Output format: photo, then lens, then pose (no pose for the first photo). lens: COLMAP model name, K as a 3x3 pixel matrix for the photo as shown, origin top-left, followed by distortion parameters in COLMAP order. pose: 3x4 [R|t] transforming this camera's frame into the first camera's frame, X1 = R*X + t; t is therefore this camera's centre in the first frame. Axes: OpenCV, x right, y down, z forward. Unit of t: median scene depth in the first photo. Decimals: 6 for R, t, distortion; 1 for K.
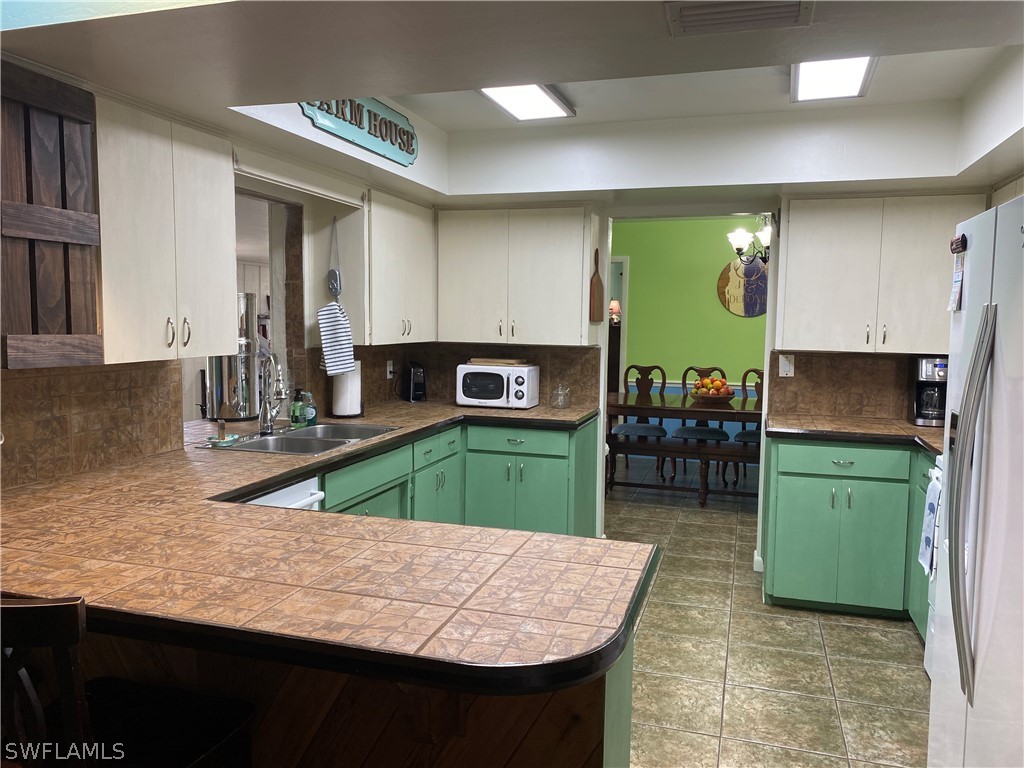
lens RADIAL K [[771.3, 0, 512.0], [0, 771.3, 384.0], [0, 0, 1]] dist [0.017599, -0.005328]
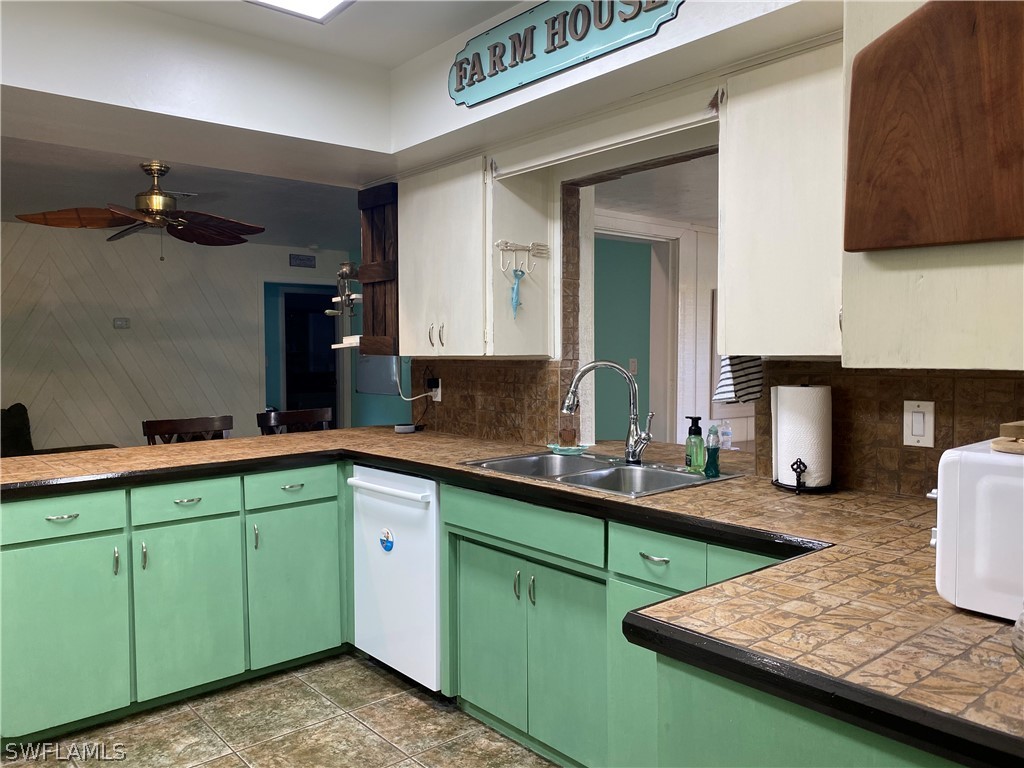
lens RADIAL K [[771.3, 0, 512.0], [0, 771.3, 384.0], [0, 0, 1]] dist [0.017599, -0.005328]
pose [[-0.526564, 0.031332, -0.849558, 0.546776], [-0.071807, 0.994110, 0.081170, -0.092759], [0.847098, 0.103745, -0.521213, 1.676456]]
